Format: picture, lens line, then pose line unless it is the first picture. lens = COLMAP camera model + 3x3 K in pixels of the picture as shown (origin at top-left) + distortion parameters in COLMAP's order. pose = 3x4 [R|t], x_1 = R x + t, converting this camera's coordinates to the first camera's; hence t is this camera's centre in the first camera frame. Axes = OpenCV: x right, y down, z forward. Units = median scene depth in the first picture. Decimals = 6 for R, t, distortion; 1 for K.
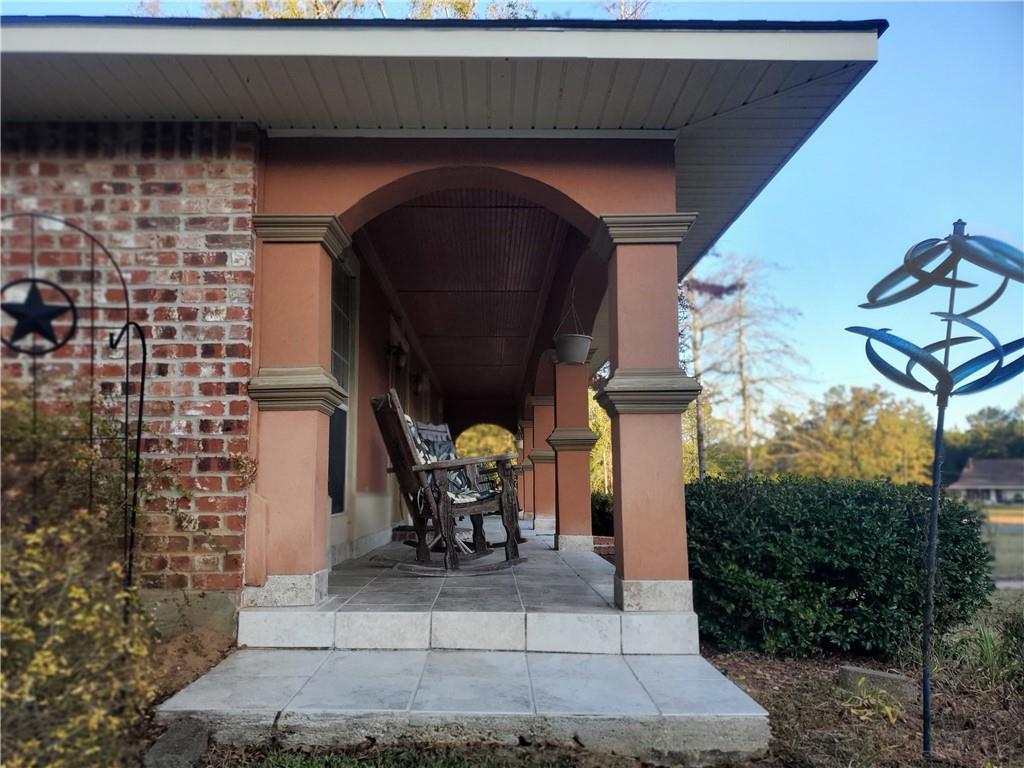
lens RADIAL K [[785.3, 0, 510.1], [0, 785.3, 383.1], [0, 0, 1]] dist [0.014708, 0.006854]
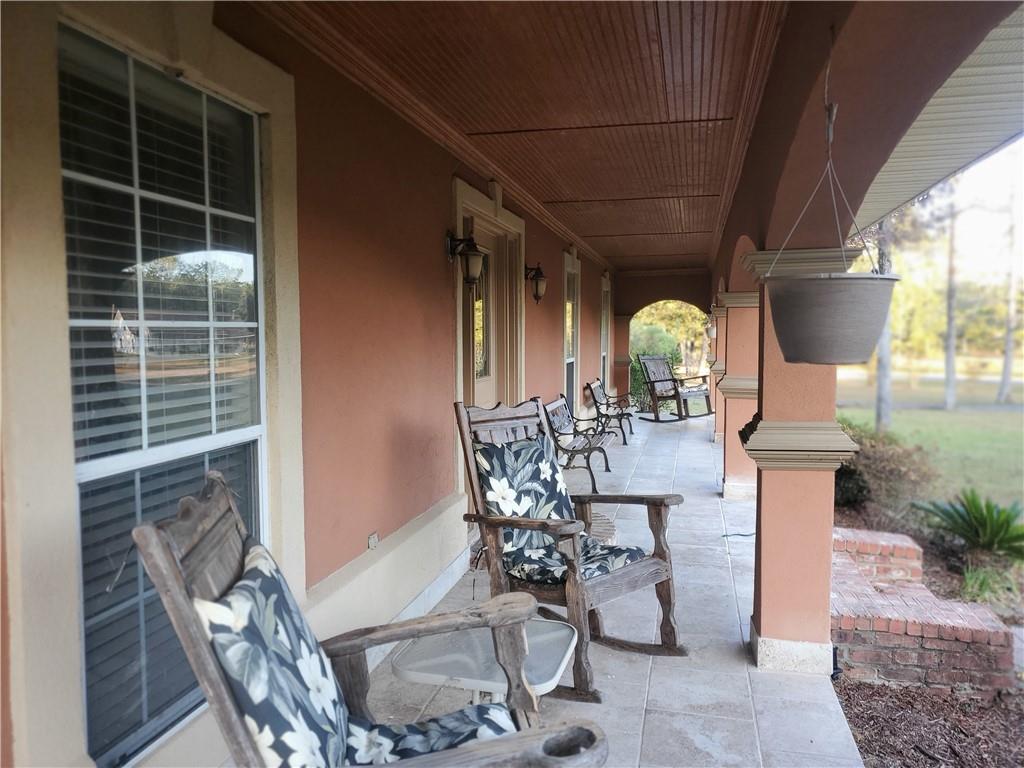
lens RADIAL K [[785.3, 0, 514.8], [0, 785.3, 389.8], [0, 0, 1]] dist [0.014708, 0.006854]
pose [[0.970387, 0.022060, -0.240547, 0.028781], [0.027478, 0.979277, 0.200652, -0.060074], [0.239989, -0.201320, 0.949671, 0.521370]]
